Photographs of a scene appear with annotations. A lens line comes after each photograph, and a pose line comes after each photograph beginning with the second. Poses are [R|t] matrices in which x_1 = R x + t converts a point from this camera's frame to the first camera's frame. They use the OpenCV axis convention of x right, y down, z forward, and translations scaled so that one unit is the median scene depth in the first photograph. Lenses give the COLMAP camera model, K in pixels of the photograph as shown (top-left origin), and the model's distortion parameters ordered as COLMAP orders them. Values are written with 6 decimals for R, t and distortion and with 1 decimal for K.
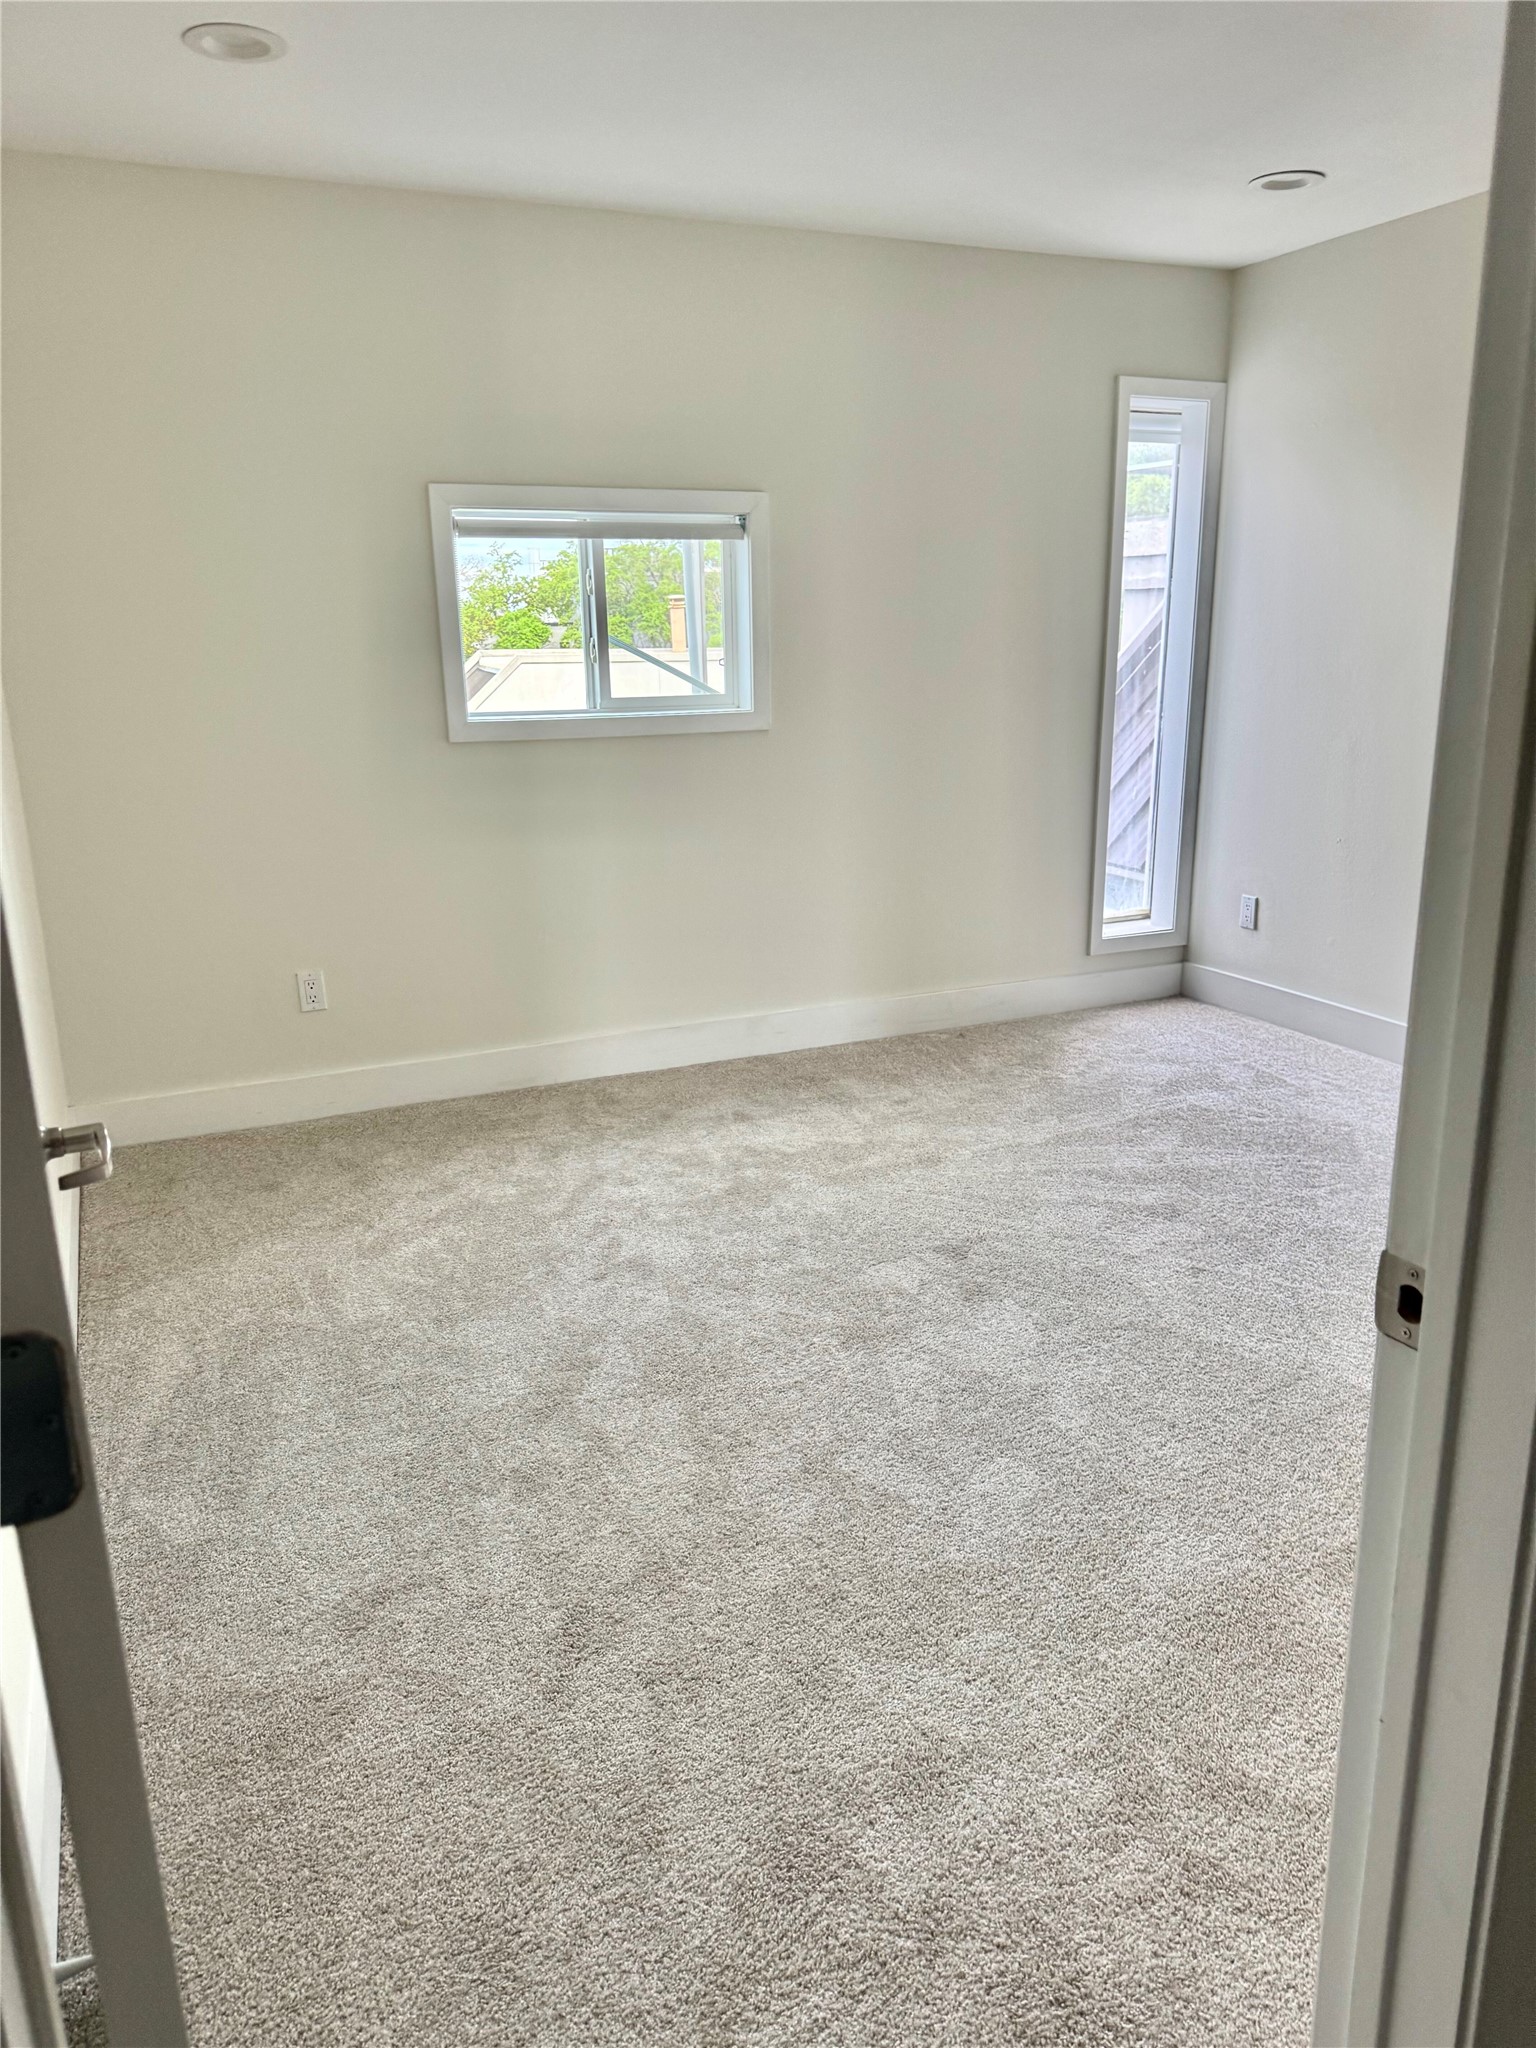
lens RADIAL K [[1425.8, 0, 777.3], [0, 1425.8, 1007.5], [0, 0, 1]] dist [0.030969, -0.041891]
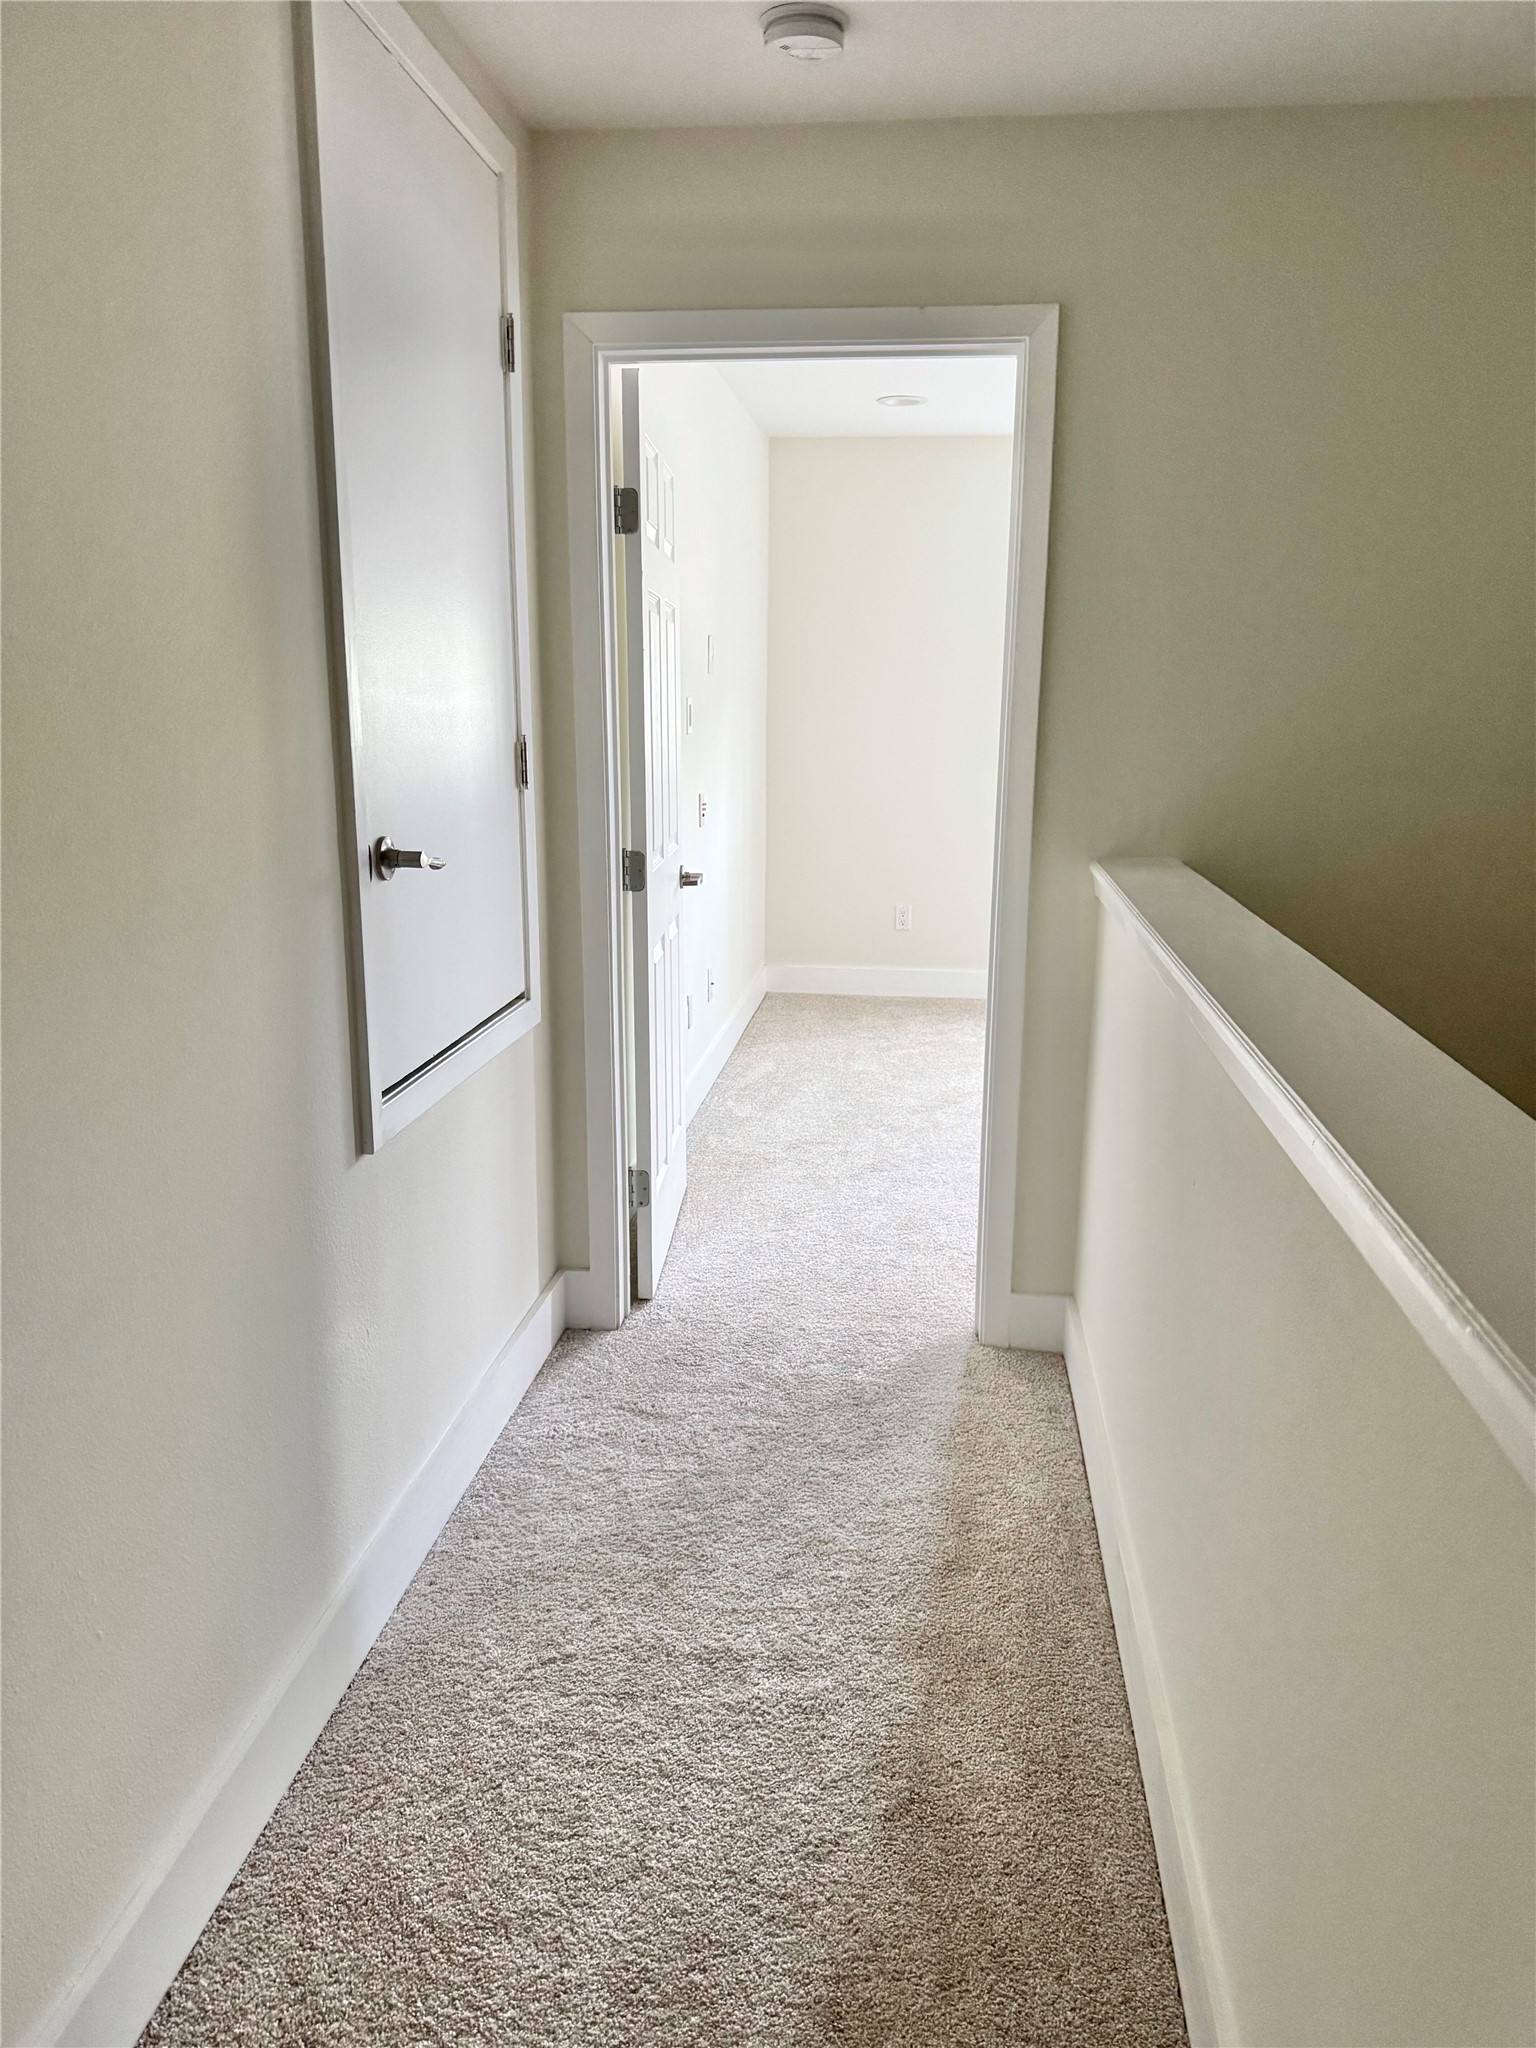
lens RADIAL K [[1425.8, 0, 769.6], [0, 1425.8, 1032.7], [0, 0, 1]] dist [0.030969, -0.041891]
pose [[0.850251, 0.153084, -0.503625, 0.541152], [-0.163256, 0.986287, 0.024177, 0.145312], [0.500420, 0.061663, 0.863584, -0.670037]]
